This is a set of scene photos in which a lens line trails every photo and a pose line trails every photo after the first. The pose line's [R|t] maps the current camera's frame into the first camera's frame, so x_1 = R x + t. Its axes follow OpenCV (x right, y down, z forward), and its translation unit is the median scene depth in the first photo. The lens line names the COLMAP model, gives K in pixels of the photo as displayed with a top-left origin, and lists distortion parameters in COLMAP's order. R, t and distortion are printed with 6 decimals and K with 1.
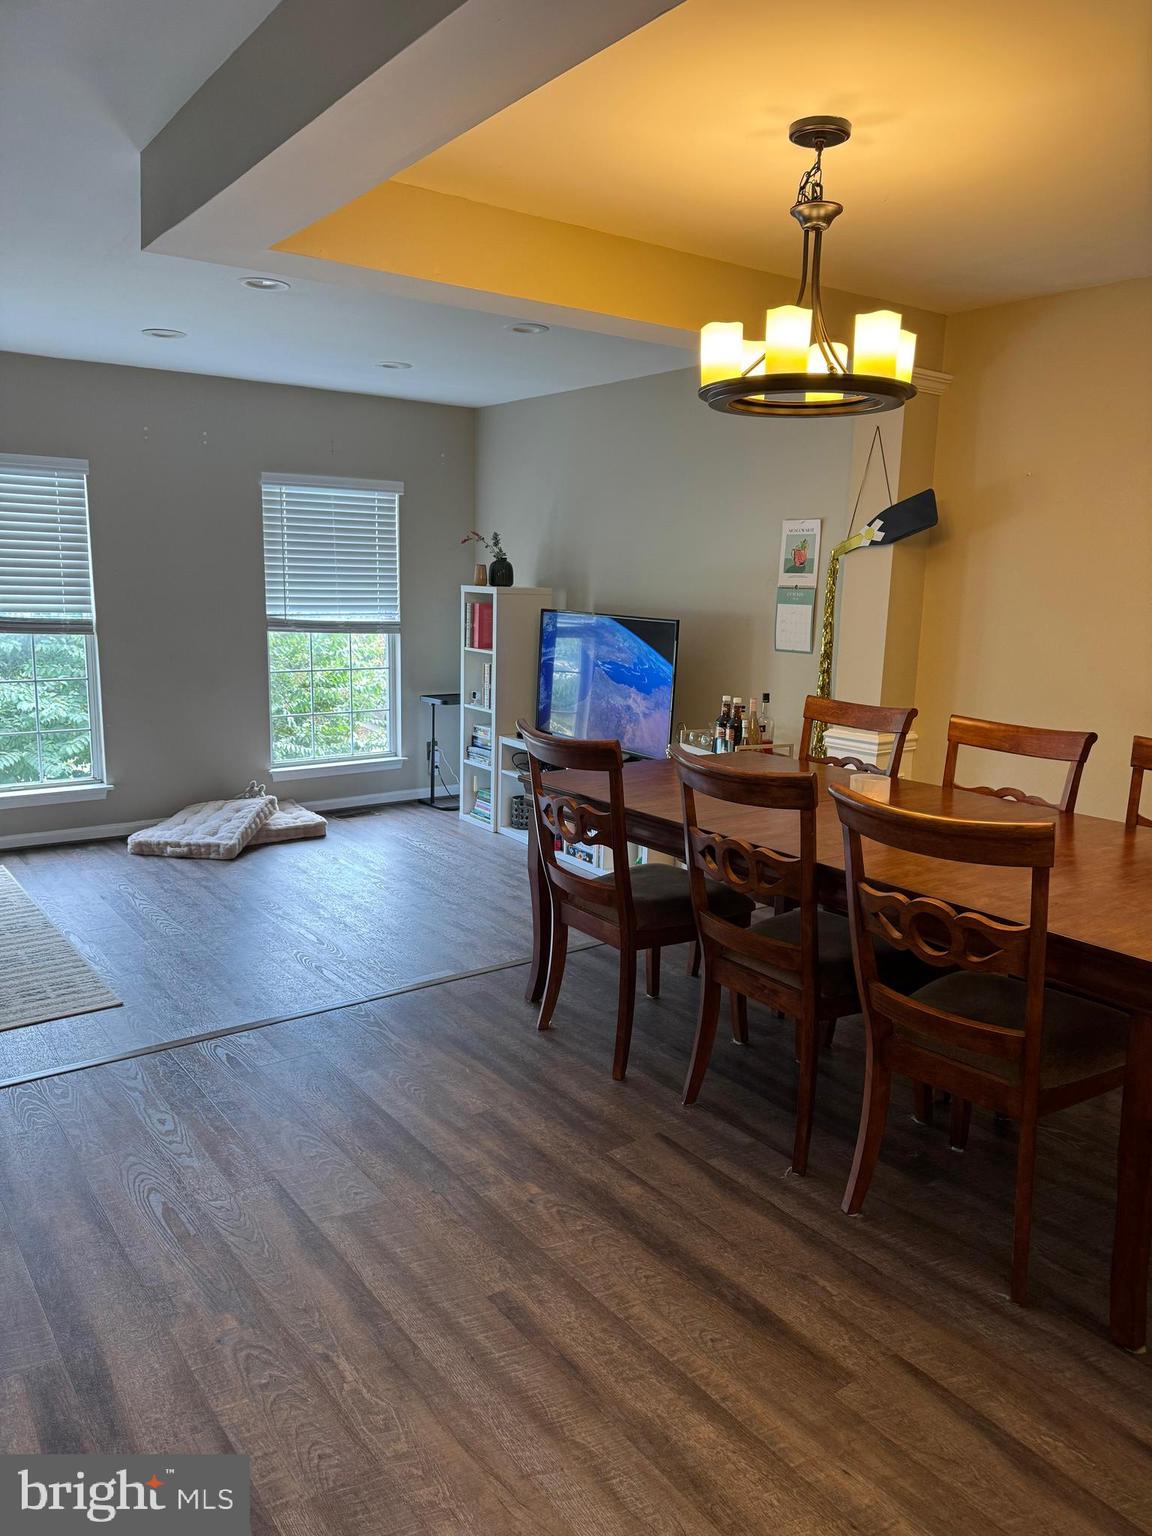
lens RADIAL K [[1080.1, 0, 574.3], [0, 1080.1, 766.9], [0, 0, 1]] dist [-0.003283, -0.007625]
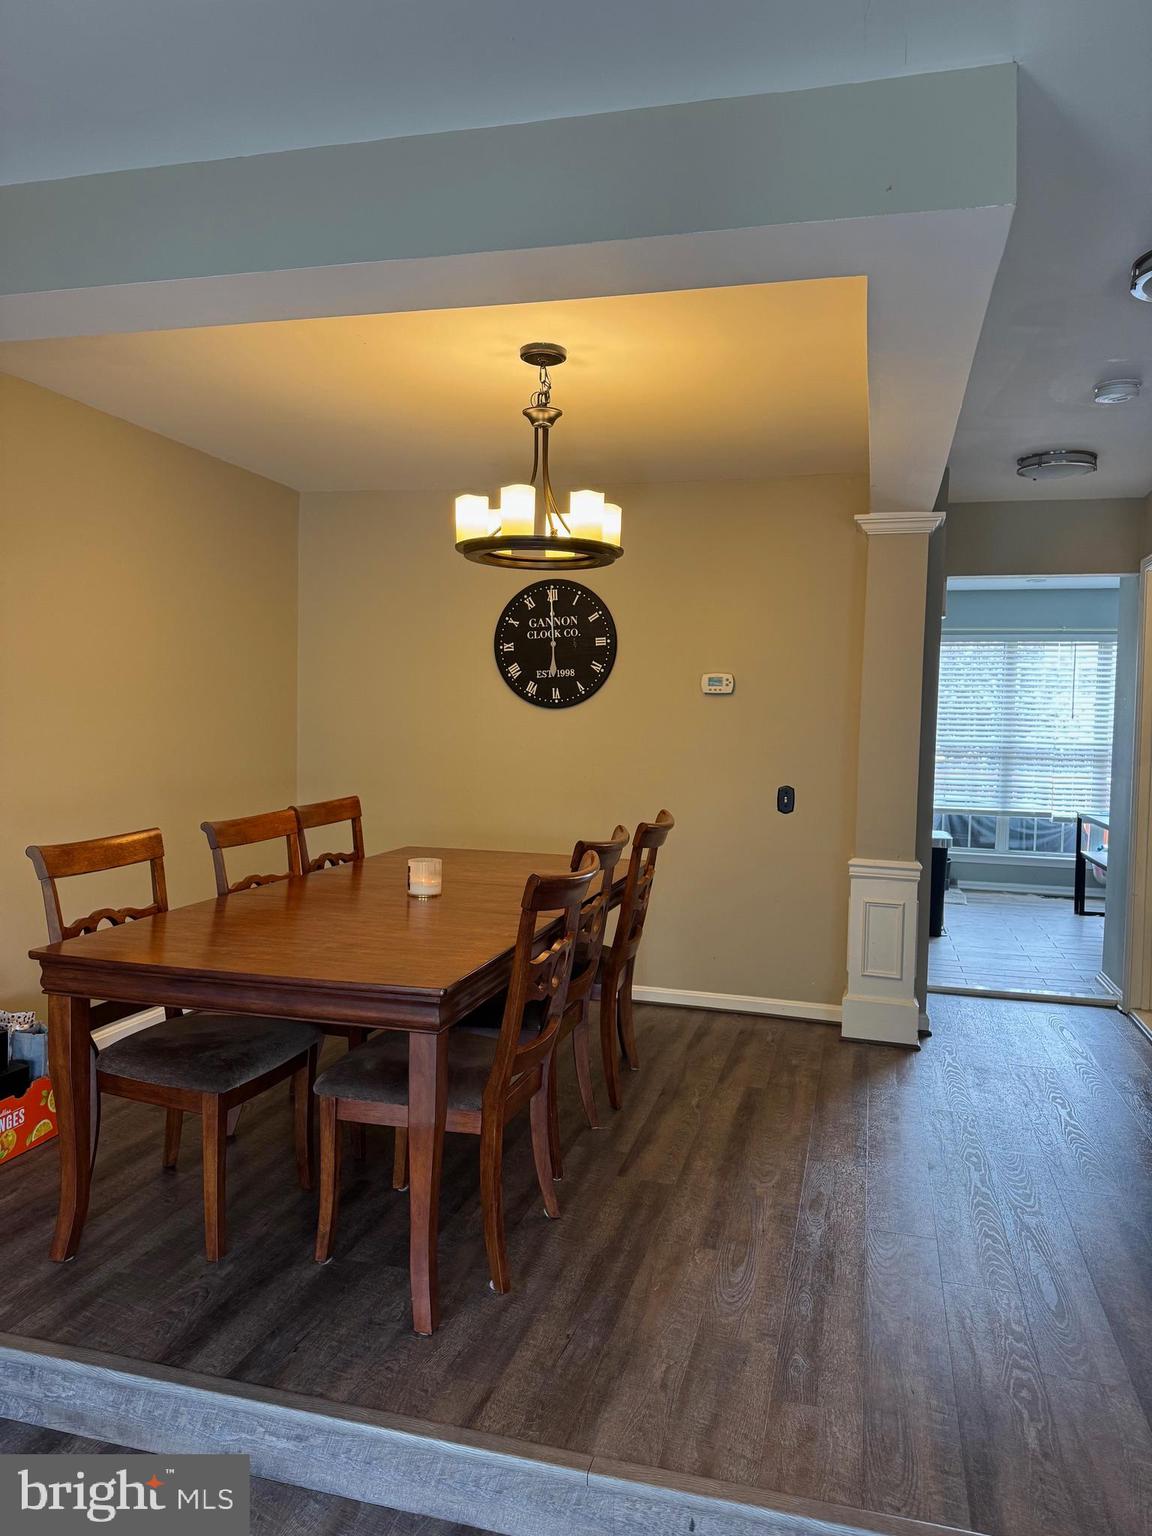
lens RADIAL K [[1080.1, 0, 575.1], [0, 1080.1, 768.6], [0, 0, 1]] dist [-0.003283, -0.007625]
pose [[-0.614921, -0.059280, 0.786358, -0.729862], [0.128806, 0.976229, 0.174318, -0.265640], [-0.777998, 0.208479, -0.592668, 1.570165]]
